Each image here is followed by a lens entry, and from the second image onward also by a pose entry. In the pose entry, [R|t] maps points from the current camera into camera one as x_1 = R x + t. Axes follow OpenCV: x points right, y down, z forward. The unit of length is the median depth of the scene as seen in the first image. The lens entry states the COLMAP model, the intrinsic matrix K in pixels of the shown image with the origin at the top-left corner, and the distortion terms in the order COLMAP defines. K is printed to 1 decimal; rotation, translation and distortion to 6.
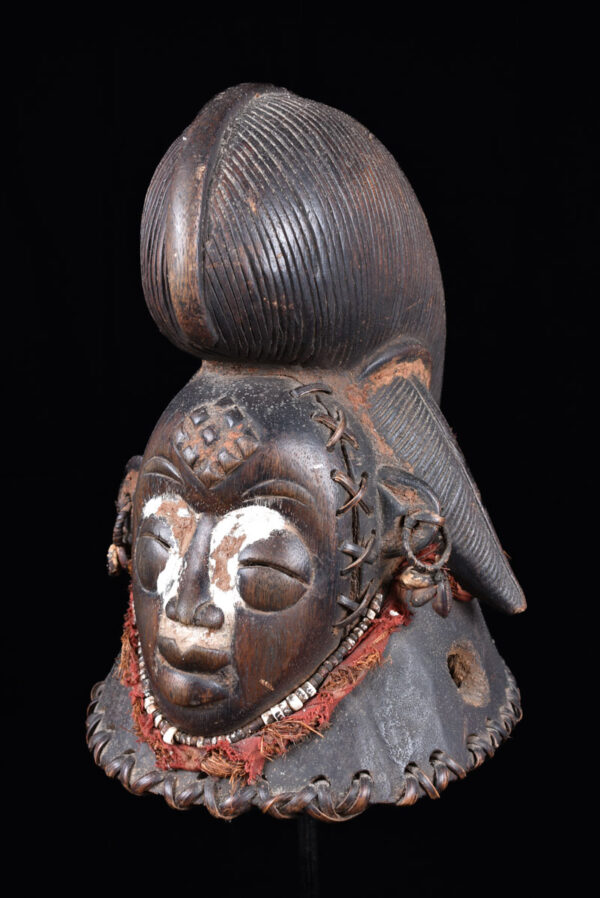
lens RADIAL K [[1177.3, 0, 298.4], [0, 1177.3, 449.7], [0, 0, 1]] dist [-0.016870, 0.000000]
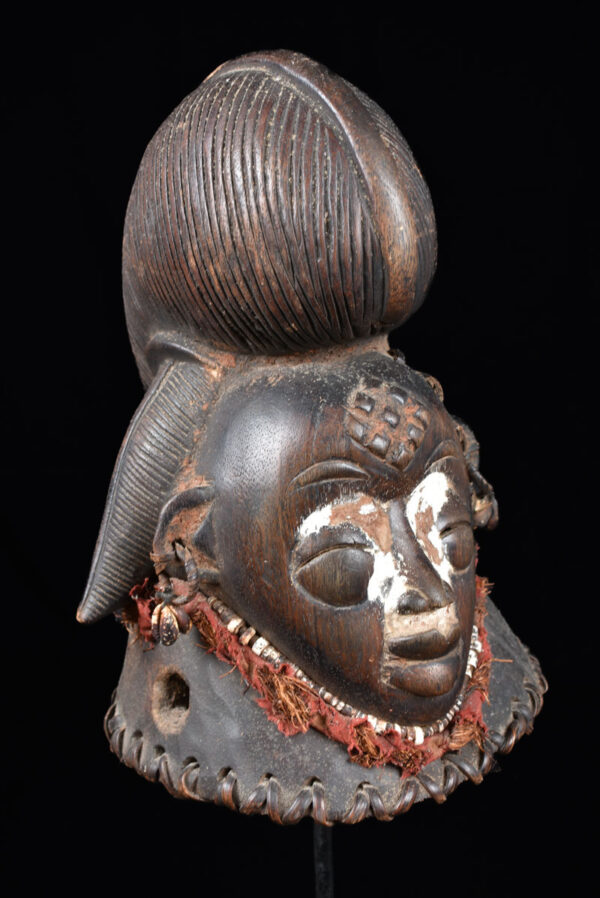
lens RADIAL K [[1177.3, 0, 293.7], [0, 1177.3, 451.1], [0, 0, 1]] dist [-0.016870, 0.000000]
pose [[0.518888, -0.256050, 0.815594, -0.890906], [0.256761, 0.956715, 0.137001, -0.135286], [-0.815371, 0.138325, 0.562172, 0.523493]]
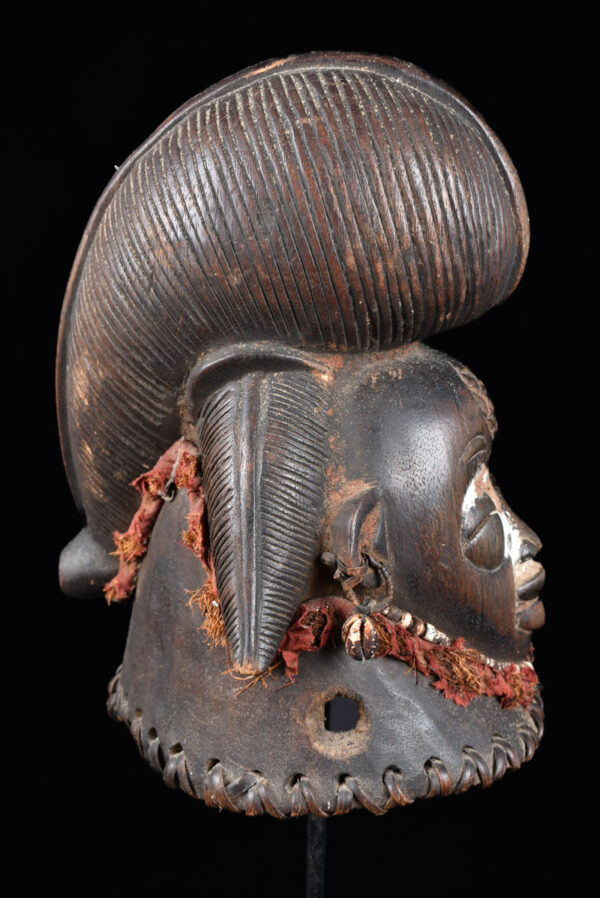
lens RADIAL K [[1177.3, 0, 305.7], [0, 1177.3, 449.2], [0, 0, 1]] dist [-0.016870, 0.000000]
pose [[-0.331225, -0.251587, 0.909392, -0.985043], [0.237334, 0.910595, 0.338363, -0.357367], [-0.913216, 0.327904, -0.241902, 1.401793]]
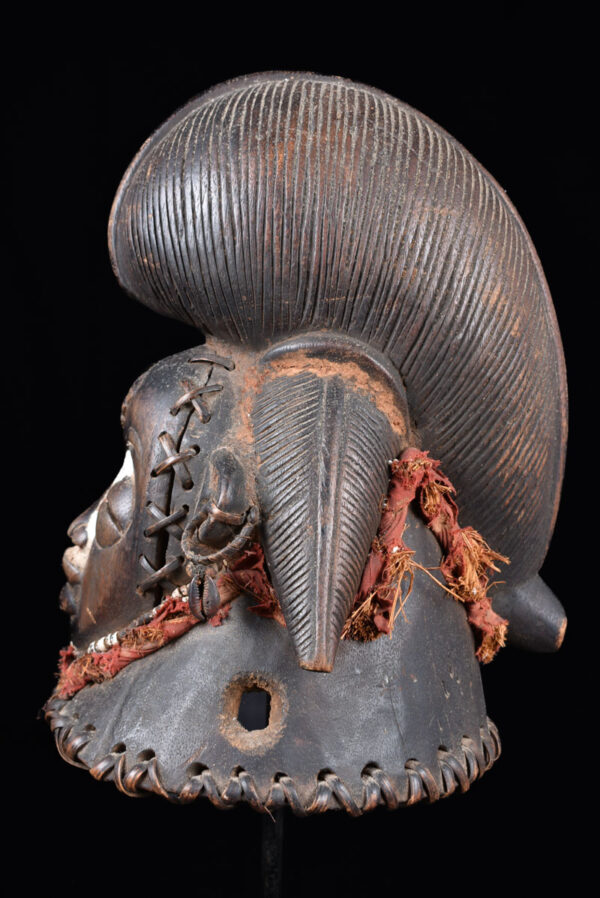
lens RADIAL K [[1177.3, 0, 299.4], [0, 1177.3, 450.9], [0, 0, 1]] dist [-0.016870, 0.000000]
pose [[0.432572, 0.182999, -0.882832, 0.960420], [-0.294203, 0.954236, 0.053645, -0.054411], [0.852247, 0.236527, 0.466615, 0.623236]]
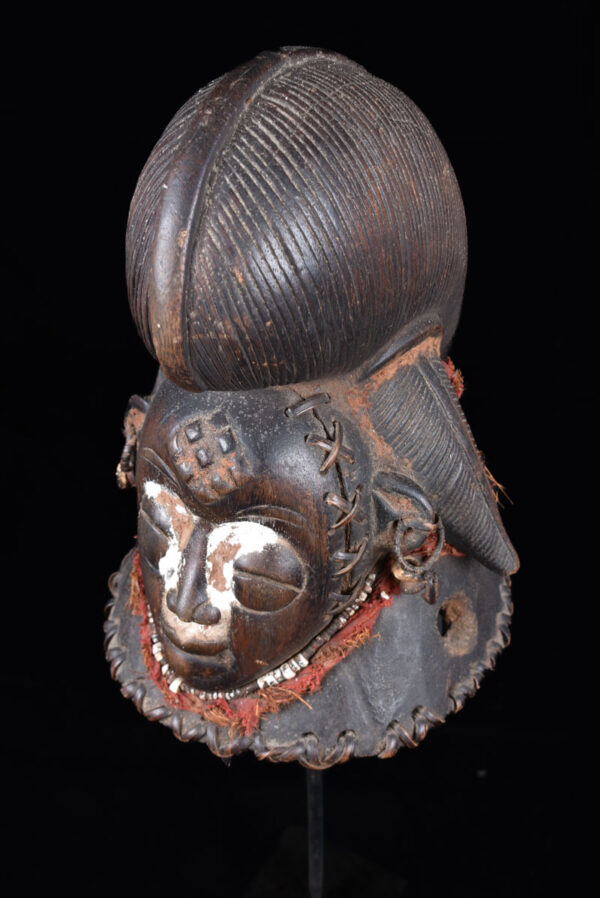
lens RADIAL K [[1290.9, 0, 304.0], [0, 1290.9, 446.1], [0, 0, 1]] dist [-0.017679, 0.000000]
pose [[0.998069, 0.037189, -0.049758, 0.063173], [-0.011182, 0.895467, 0.444988, -0.503259], [0.061105, -0.443572, 0.894153, 0.028321]]
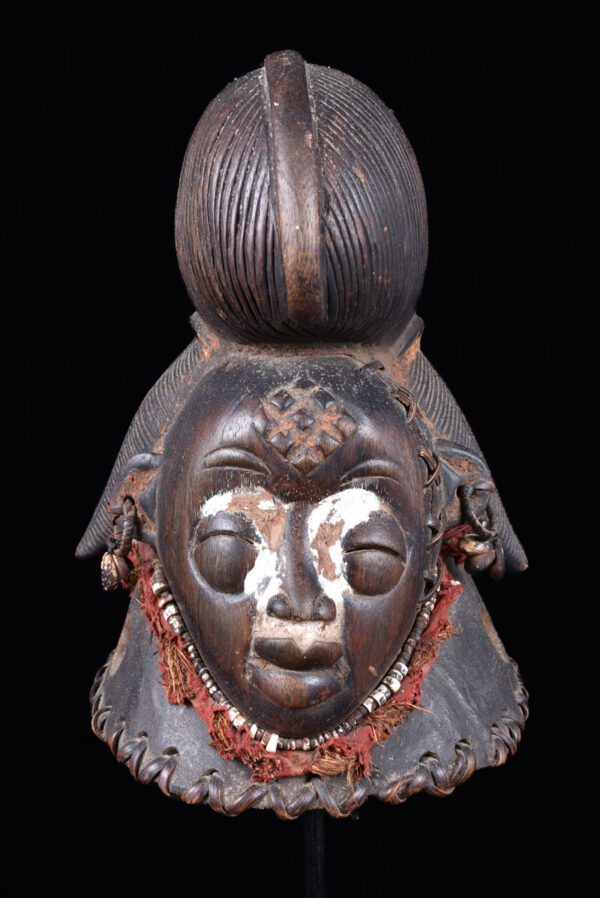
lens RADIAL K [[1177.3, 0, 295.1], [0, 1177.3, 447.5], [0, 0, 1]] dist [-0.016870, 0.000000]
pose [[0.892896, -0.081439, 0.442836, -0.495688], [0.081706, 0.996485, 0.018512, -0.007660], [-0.442787, 0.019653, 0.896411, 0.151290]]
